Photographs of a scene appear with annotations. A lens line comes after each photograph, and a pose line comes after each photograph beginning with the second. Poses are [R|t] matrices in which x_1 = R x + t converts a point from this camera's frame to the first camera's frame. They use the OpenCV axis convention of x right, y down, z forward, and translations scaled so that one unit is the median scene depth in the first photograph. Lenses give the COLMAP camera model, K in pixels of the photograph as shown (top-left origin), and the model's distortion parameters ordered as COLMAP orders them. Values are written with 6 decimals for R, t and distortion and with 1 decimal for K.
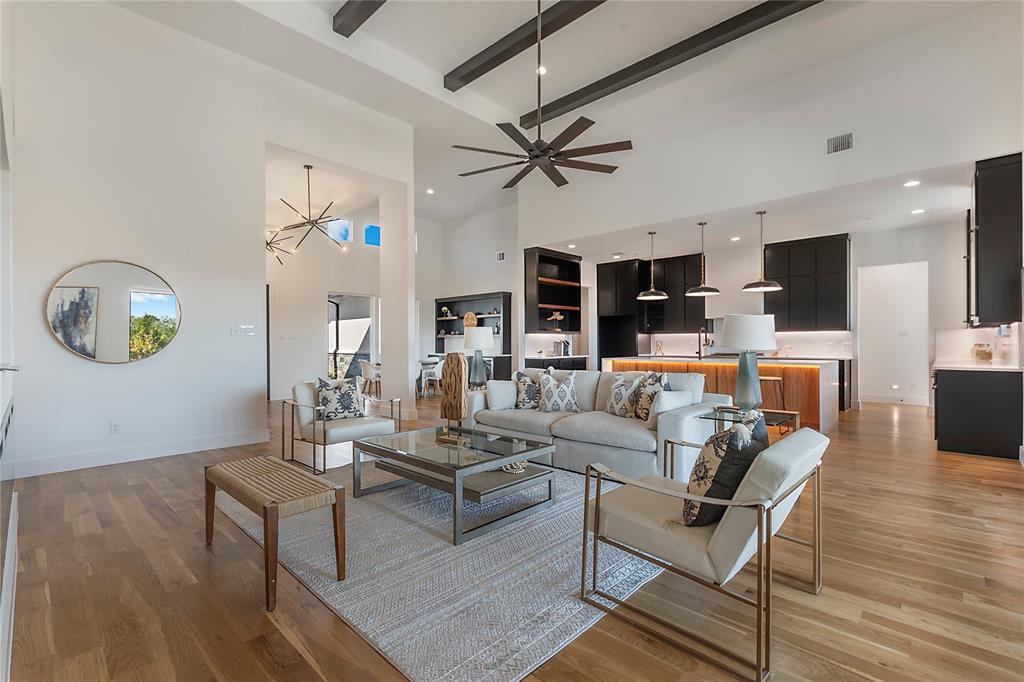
lens RADIAL K [[454.9, 0, 509.9], [0, 454.9, 343.8], [0, 0, 1]] dist [0.002778, 0.000220]
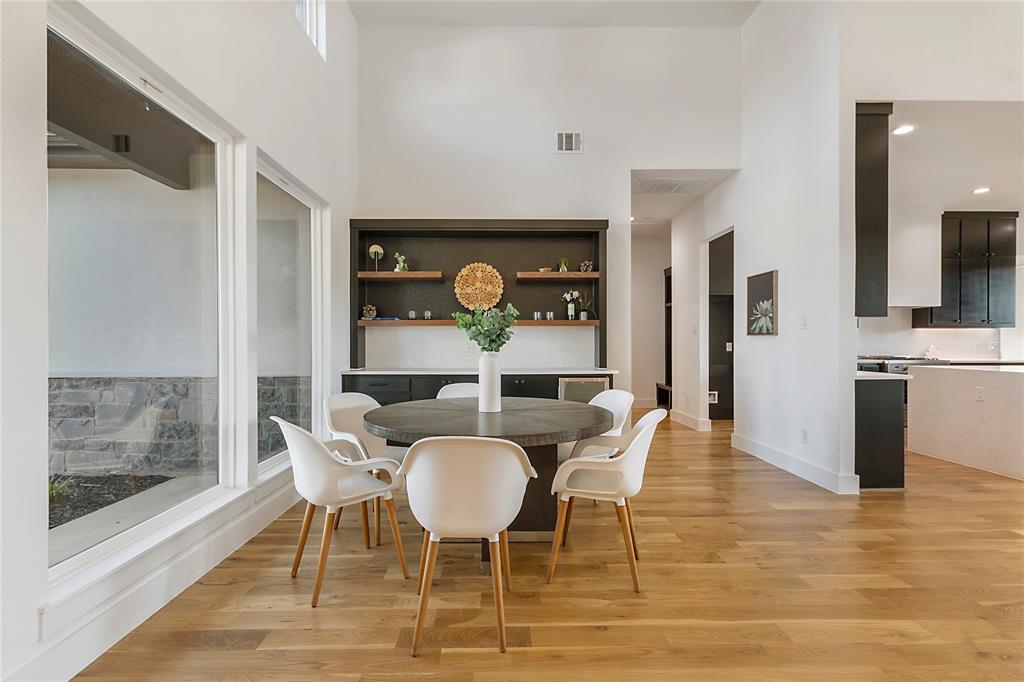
lens RADIAL K [[447.5, 0, 505.7], [0, 447.5, 344.4], [0, 0, 1]] dist [0.000561, 0.000136]
pose [[0.715497, -0.001655, 0.698614, -0.424241], [0.000936, 0.999999, 0.001410, 0.000827], [-0.698615, -0.000355, 0.715497, 0.857300]]
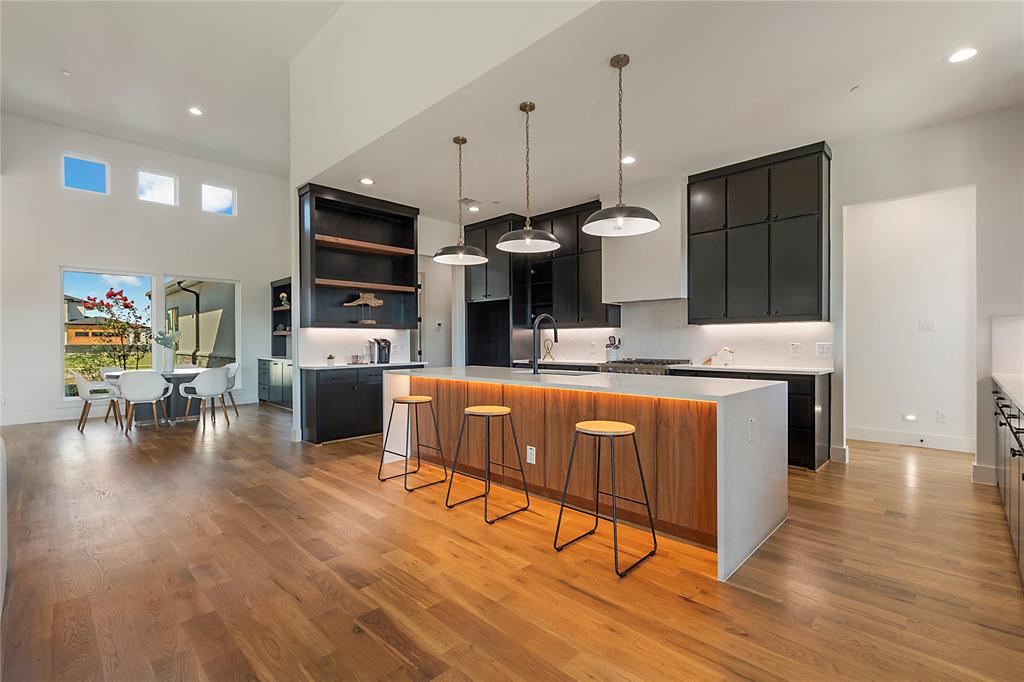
lens RADIAL K [[454.9, 0, 509.9], [0, 454.9, 343.8], [0, 0, 1]] dist [0.002778, 0.000220]
pose [[0.999916, 0.000251, -0.012951, 0.297293], [-0.000231, 0.999999, 0.001575, -0.001158], [0.012952, -0.001572, 0.999915, 0.358504]]
